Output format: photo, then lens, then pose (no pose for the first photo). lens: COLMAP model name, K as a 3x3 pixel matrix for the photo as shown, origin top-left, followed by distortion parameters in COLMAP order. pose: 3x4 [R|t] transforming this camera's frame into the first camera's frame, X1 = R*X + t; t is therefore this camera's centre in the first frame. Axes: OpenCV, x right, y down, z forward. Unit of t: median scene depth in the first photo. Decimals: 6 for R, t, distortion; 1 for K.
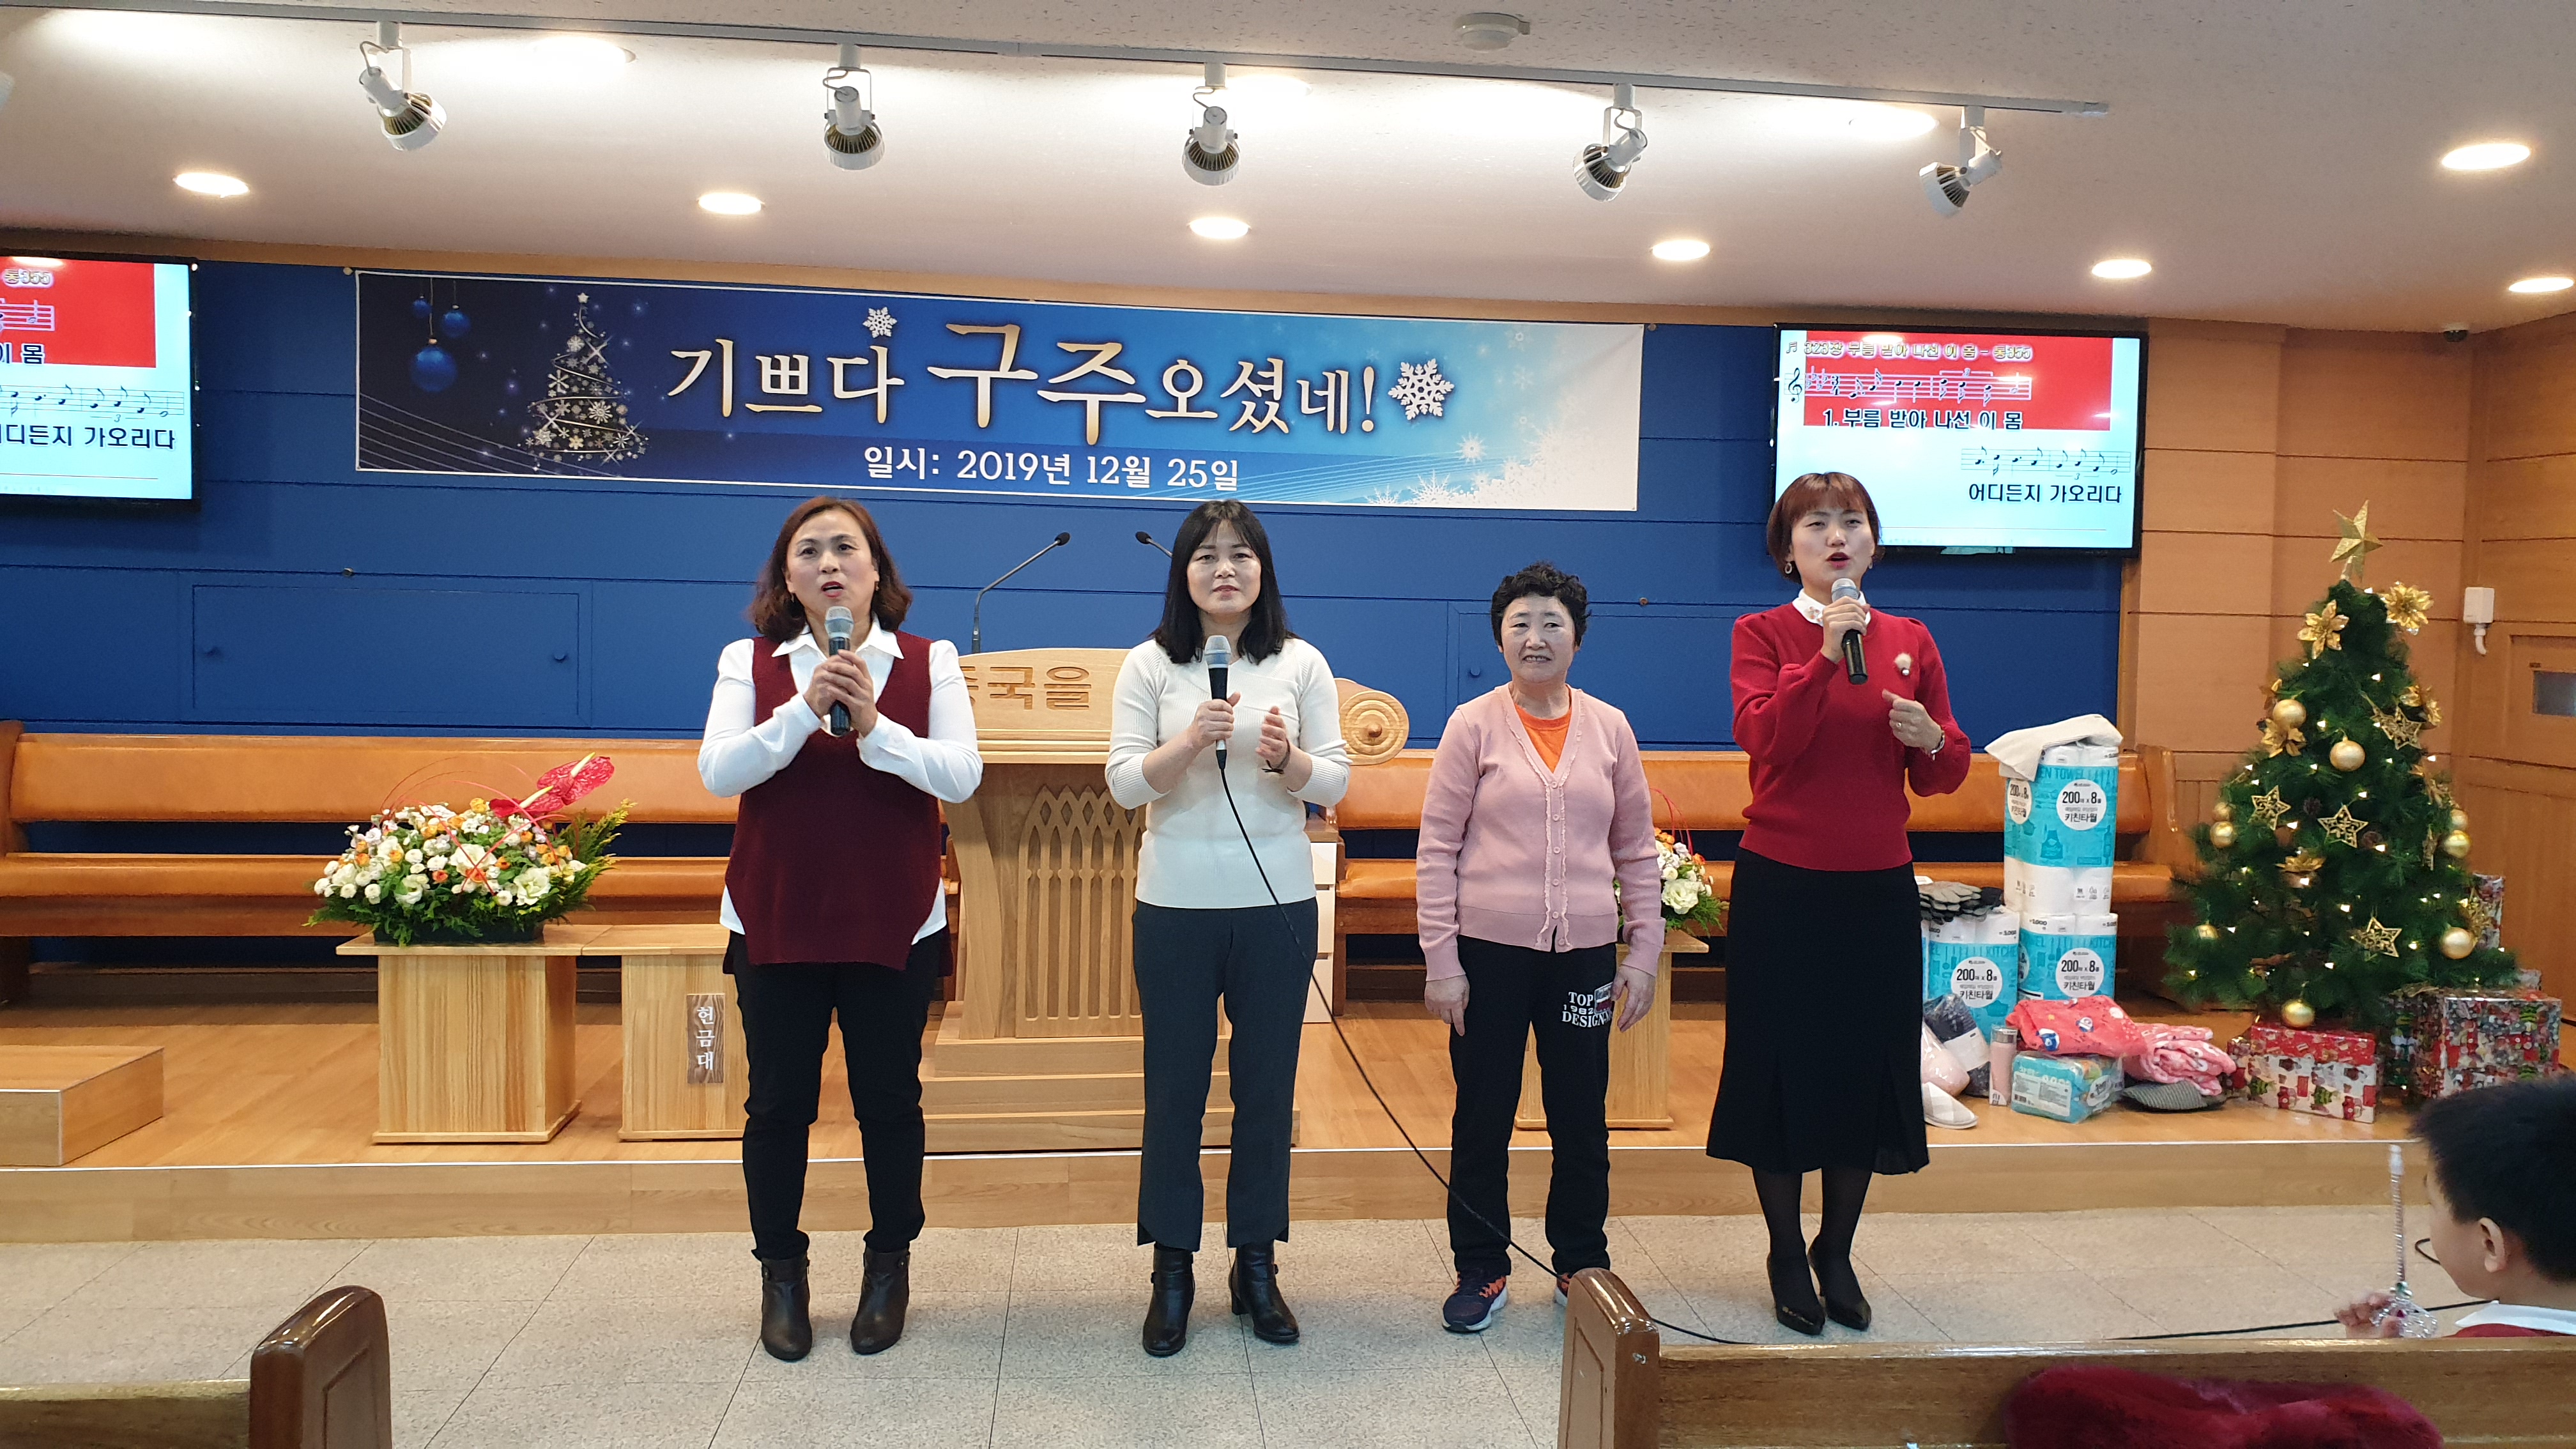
lens RADIAL K [[2015.4, 0, 1332.8], [0, 2015.4, 696.3], [0, 0, 1]] dist [0.129586, -0.317967]
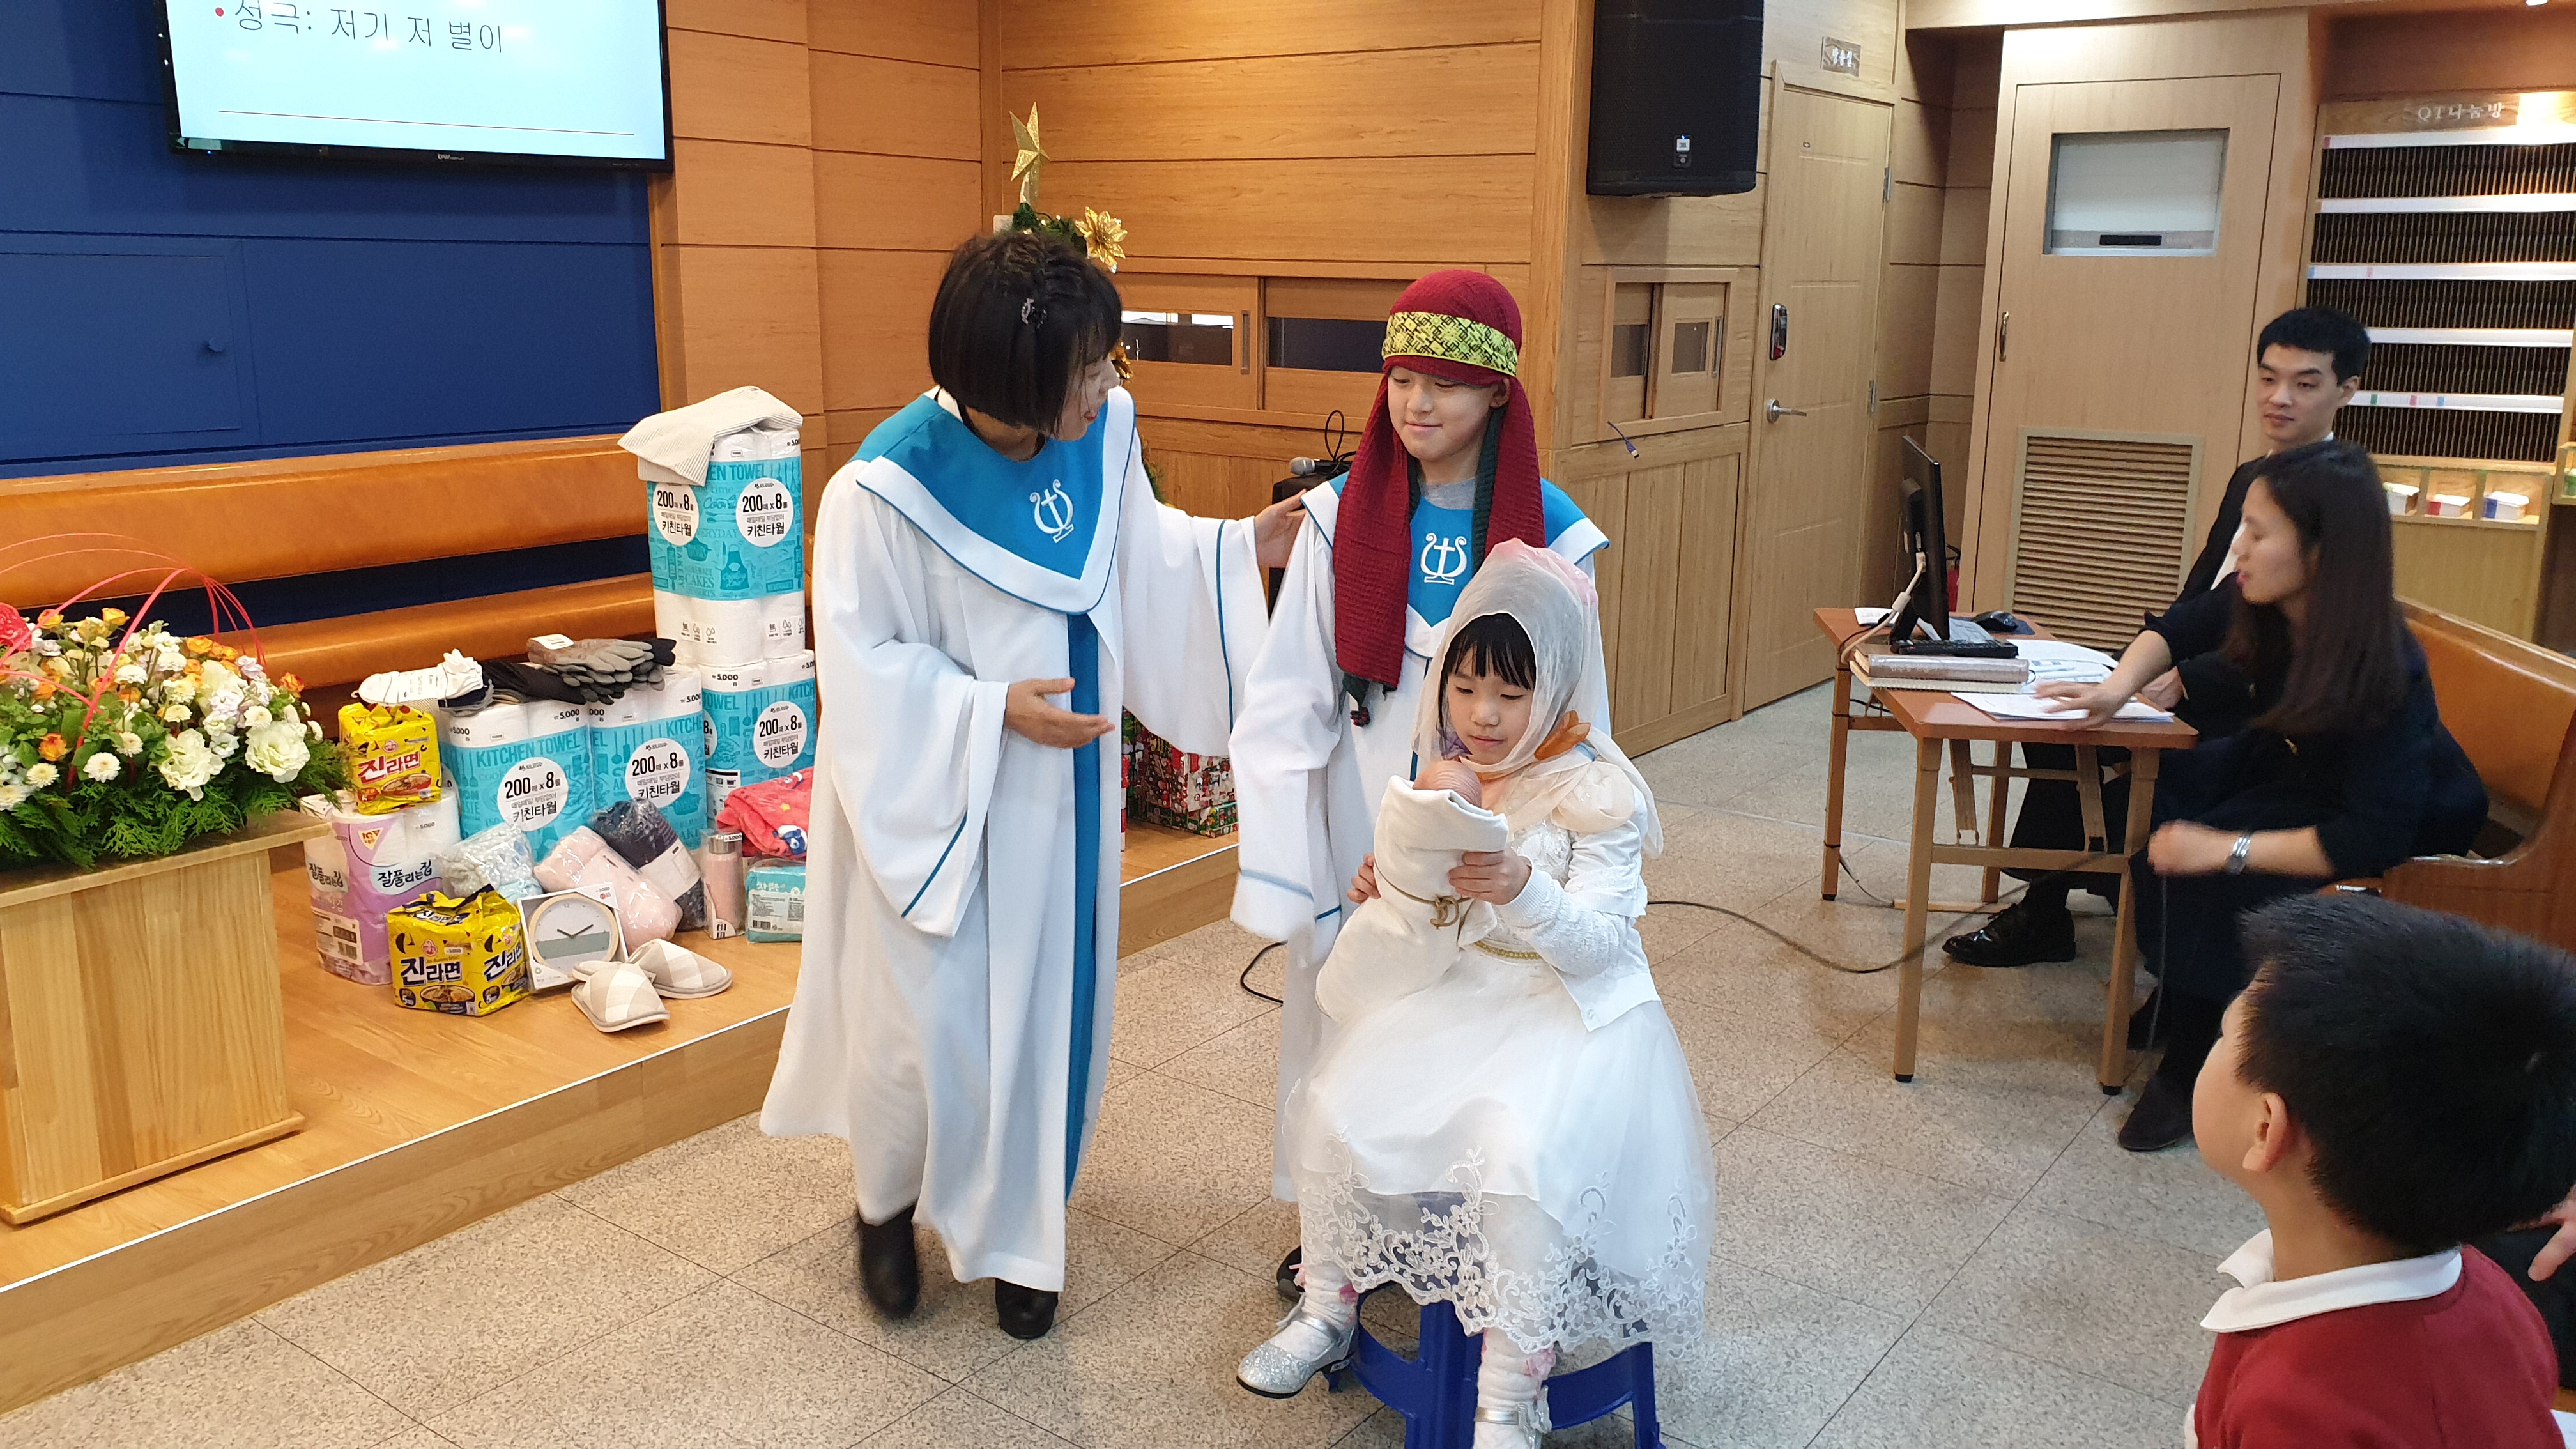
lens RADIAL K [[2003.3, 0, 1299.7], [0, 2003.3, 690.7], [0, 0, 1]] dist [0.149490, -0.414945]
pose [[0.680092, -0.163365, 0.714693, -0.029637], [0.036017, 0.981125, 0.189992, -0.013084], [-0.732241, -0.103471, 0.673139, 0.300776]]
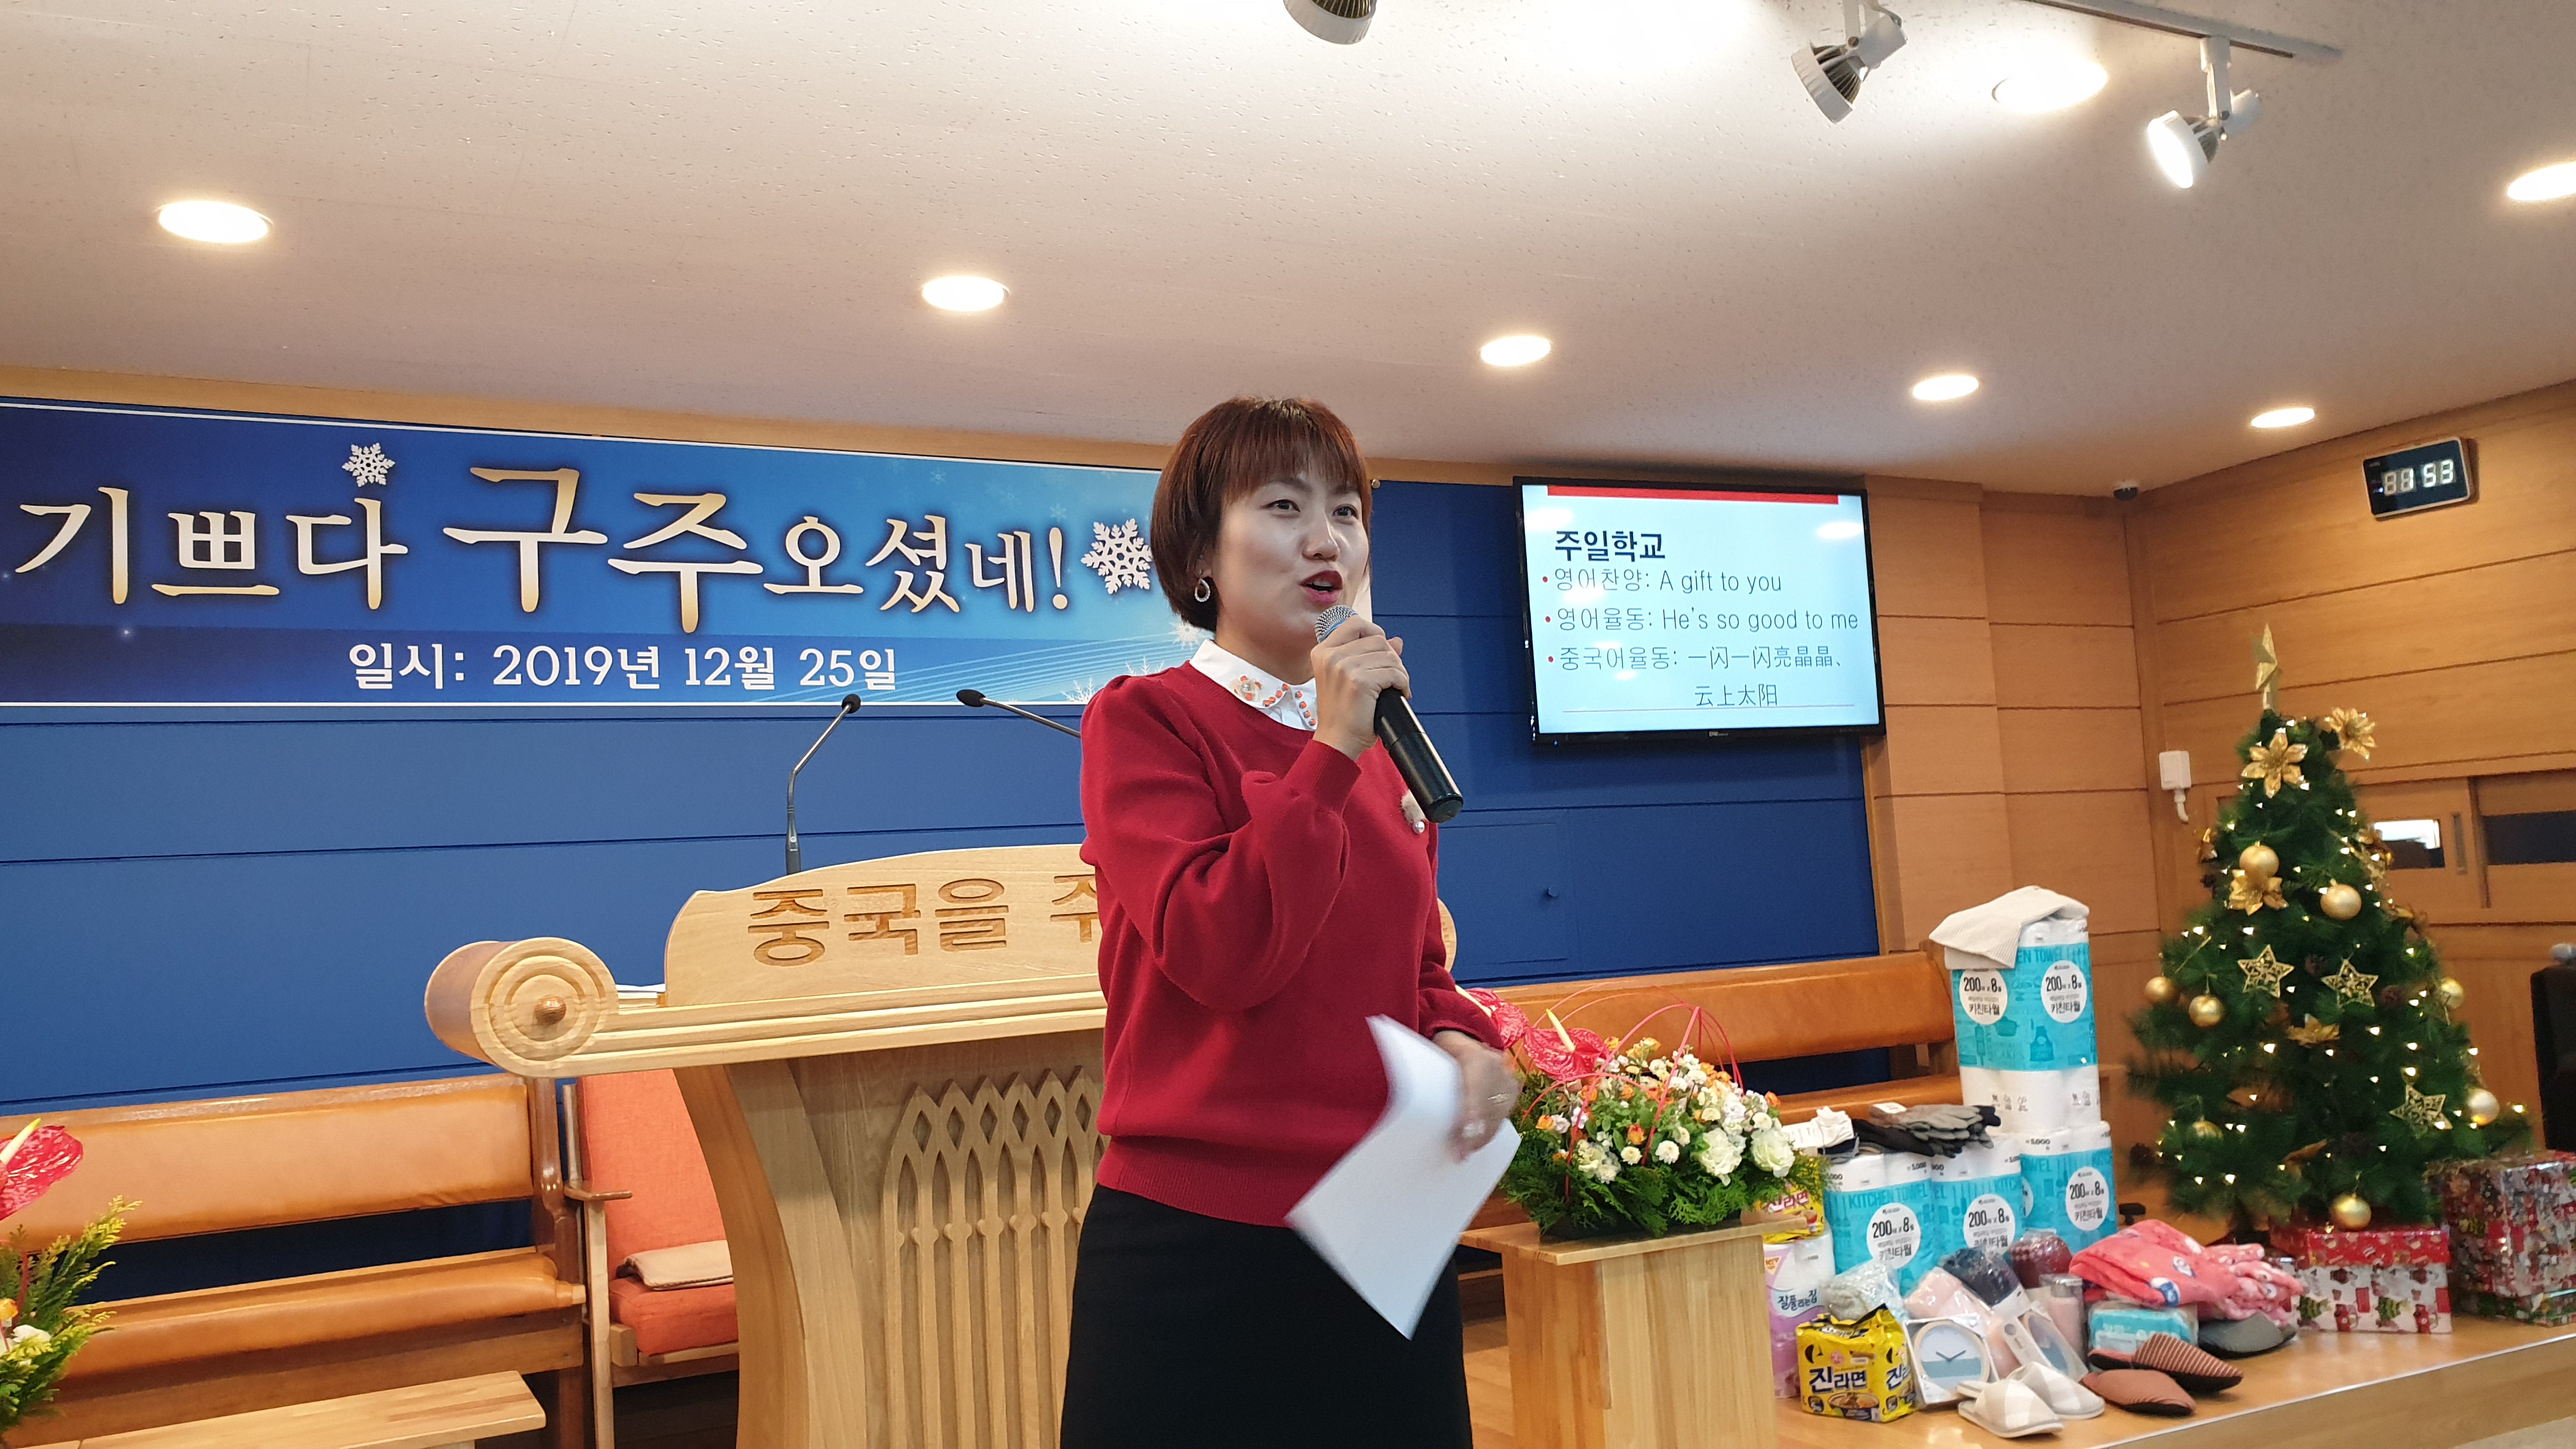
lens RADIAL K [[2028.7, 0, 1288.0], [0, 2028.7, 724.5], [0, 0, 1]] dist [-0.019037, 0.036425]
pose [[0.935206, -0.042662, 0.351524, -0.177564], [0.092703, 0.987590, -0.126774, 0.017779], [-0.341754, 0.151148, 0.927555, 0.276545]]
